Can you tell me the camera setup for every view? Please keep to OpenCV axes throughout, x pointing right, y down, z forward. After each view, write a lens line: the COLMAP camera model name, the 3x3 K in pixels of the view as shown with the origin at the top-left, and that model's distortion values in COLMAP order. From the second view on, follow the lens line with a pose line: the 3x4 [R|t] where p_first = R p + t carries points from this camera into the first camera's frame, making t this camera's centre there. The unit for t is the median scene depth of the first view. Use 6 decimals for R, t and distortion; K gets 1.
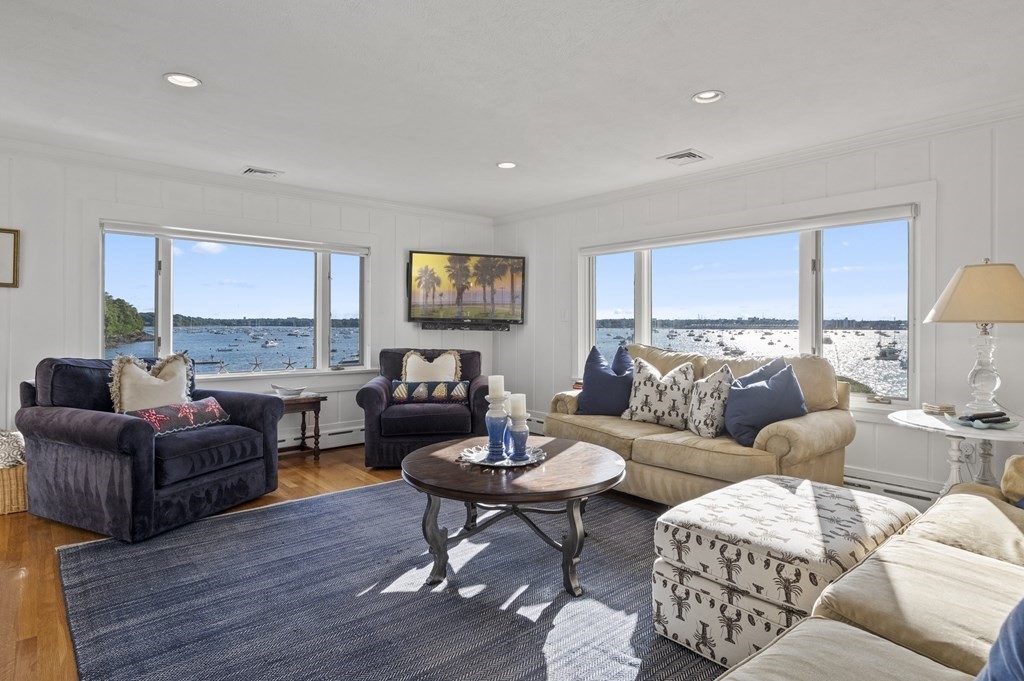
lens RADIAL K [[571.0, 0, 512.0], [0, 571.0, 340.5], [0, 0, 1]] dist [-0.001562, -0.000351]
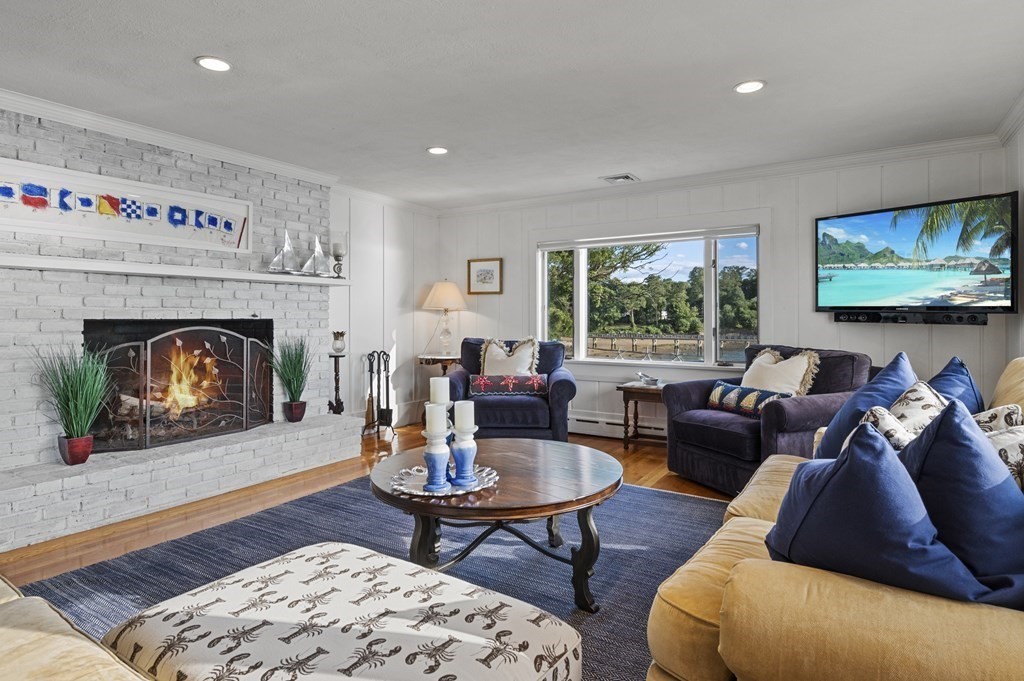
lens RADIAL K [[573.9, 0, 512.7], [0, 573.9, 316.6], [0, 0, 1]] dist [0.004594, 0.001111]
pose [[0.273542, -0.004908, -0.961847, 0.675998], [-0.021137, 0.999715, -0.011113, -0.013303], [0.961628, 0.023370, 0.273360, 0.600365]]
